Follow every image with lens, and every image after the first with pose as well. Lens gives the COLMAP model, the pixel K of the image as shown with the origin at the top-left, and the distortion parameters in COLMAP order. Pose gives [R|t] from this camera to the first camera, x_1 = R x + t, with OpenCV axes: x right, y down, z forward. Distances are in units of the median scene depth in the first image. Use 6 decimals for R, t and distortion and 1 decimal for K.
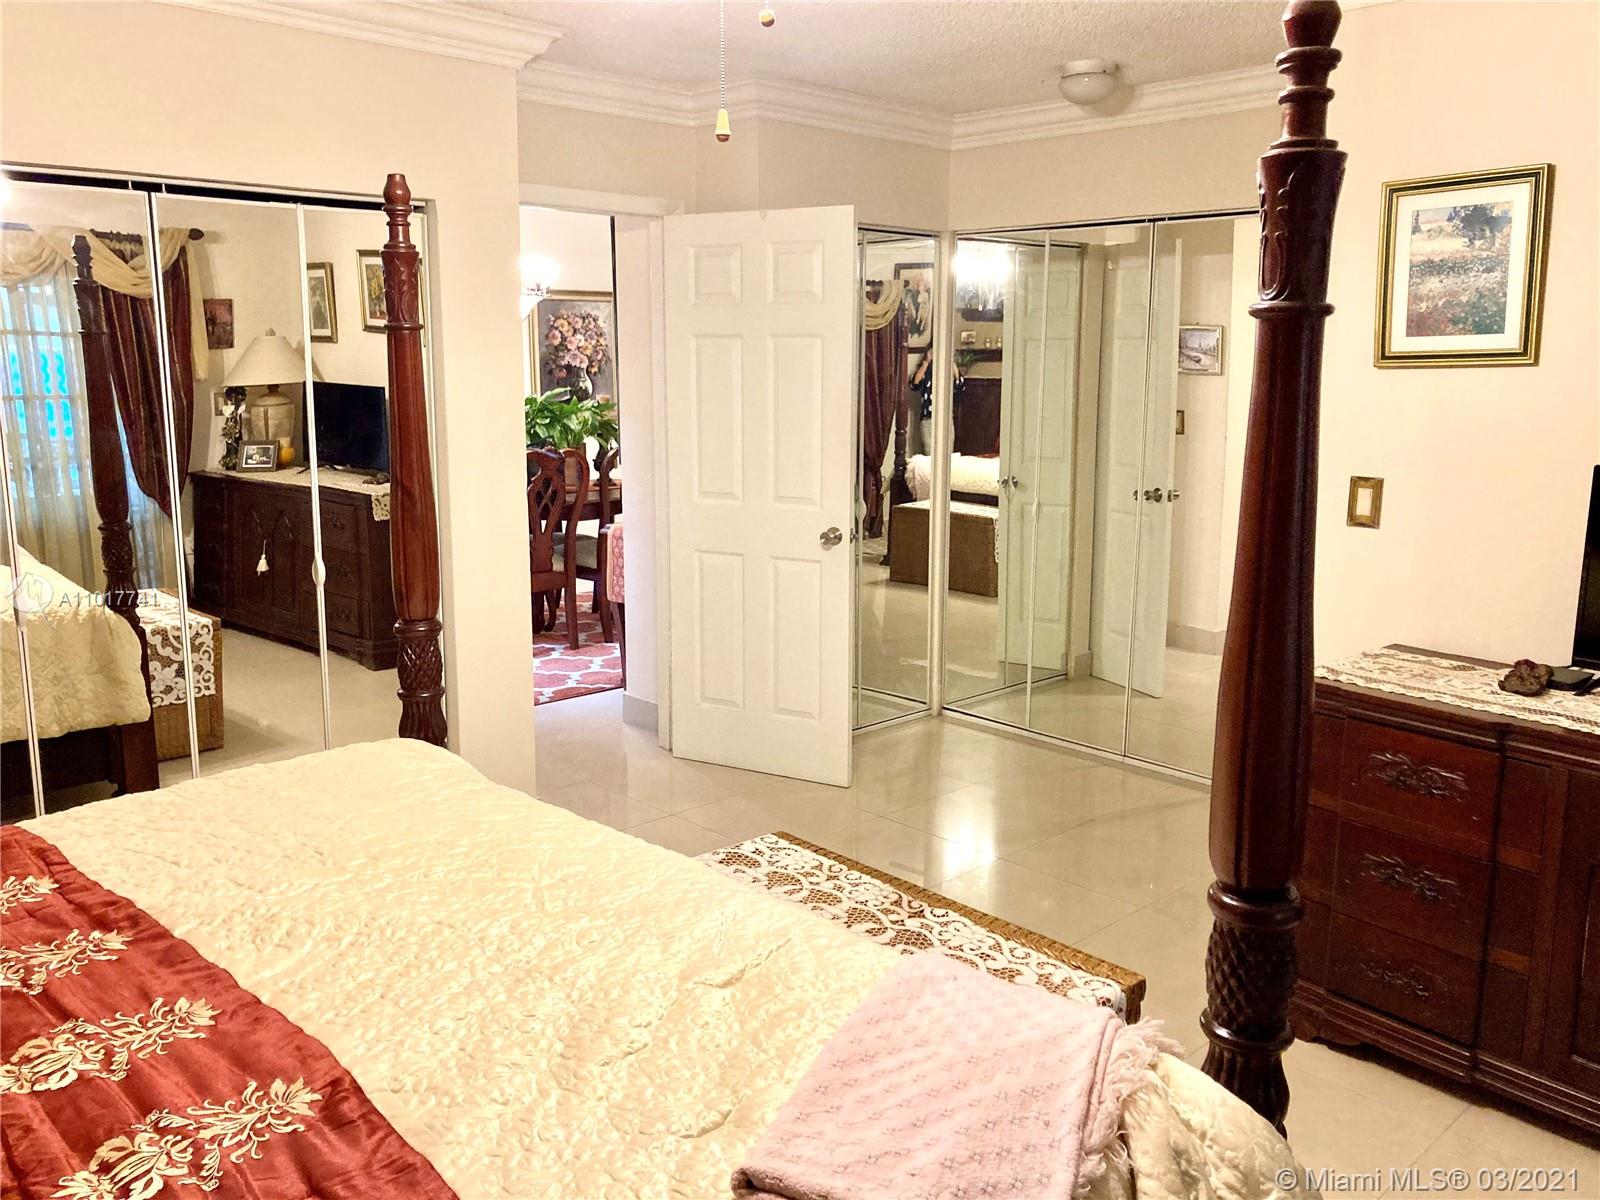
lens RADIAL K [[1314.3, 0, 795.1], [0, 1314.3, 581.1], [0, 0, 1]] dist [0.041618, -0.036765]
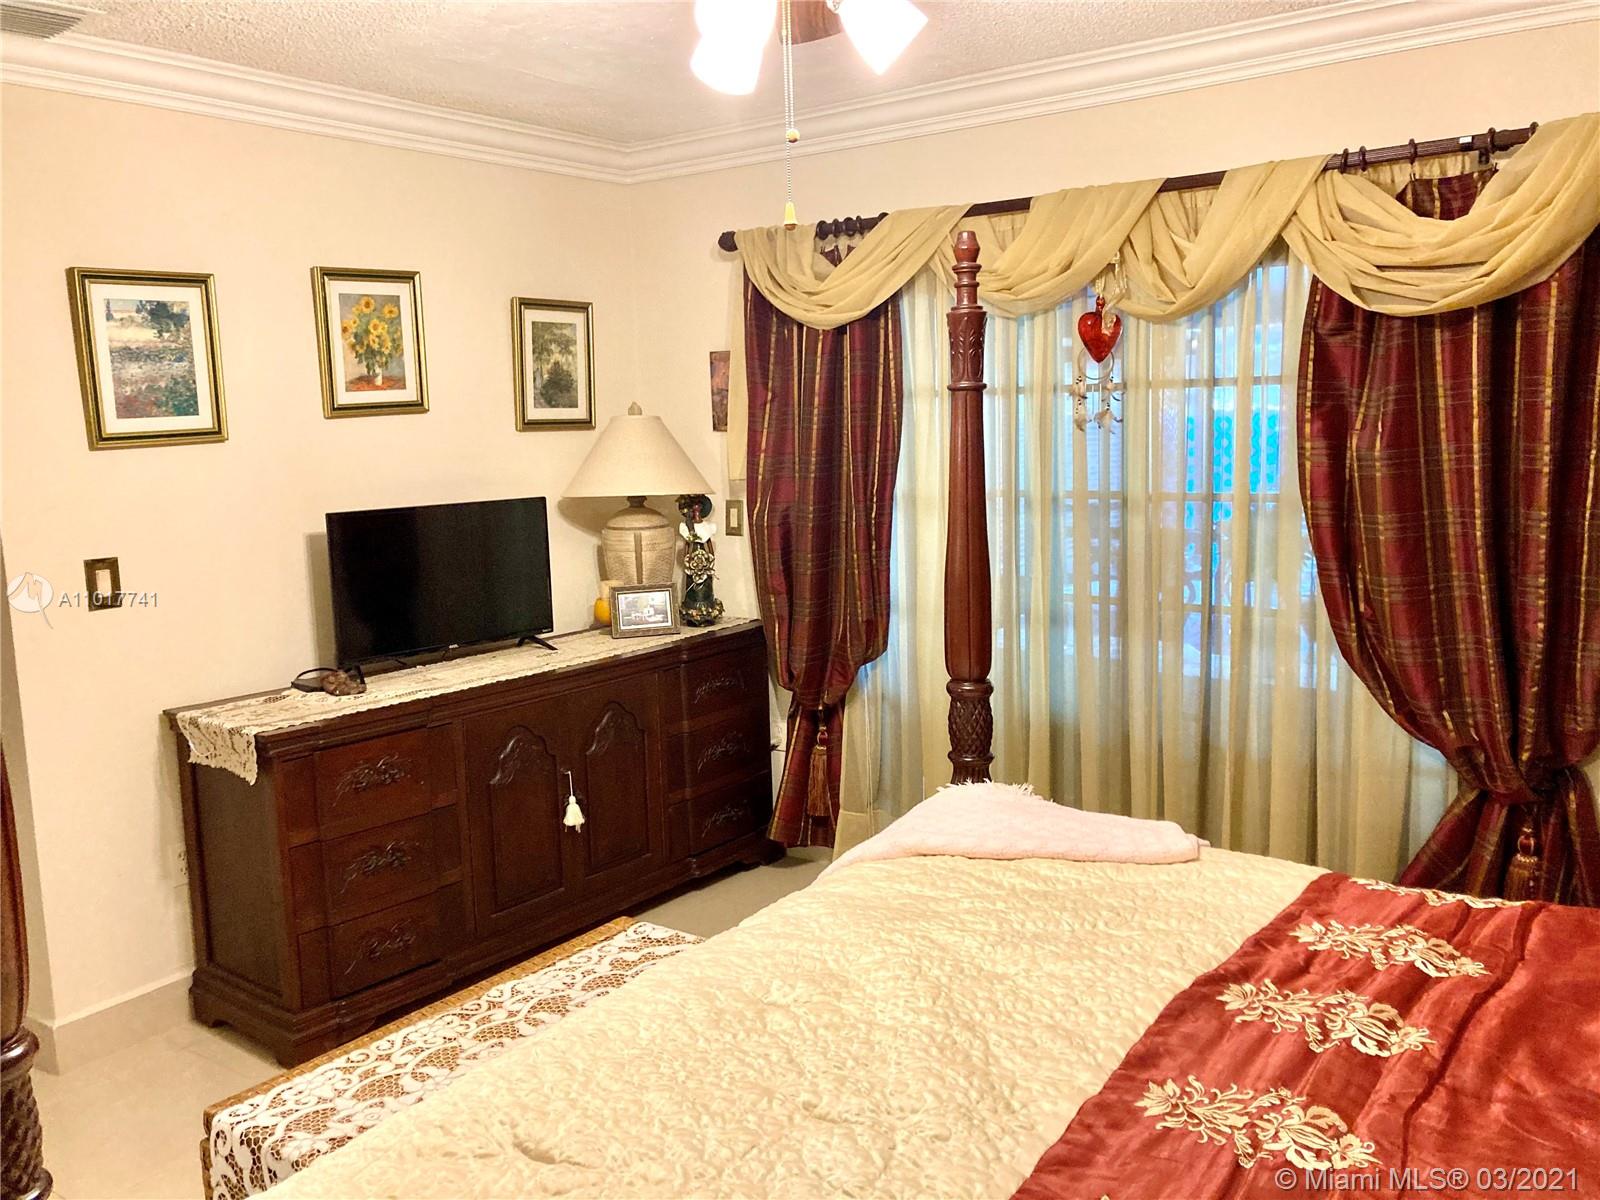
lens RADIAL K [[1314.3, 0, 786.7], [0, 1314.3, 589.7], [0, 0, 1]] dist [0.041618, -0.036765]
pose [[-0.177819, -0.128631, 0.975620, -0.558469], [0.202278, 0.965471, 0.164161, -0.101565], [-0.963049, 0.226537, -0.145660, 0.573858]]
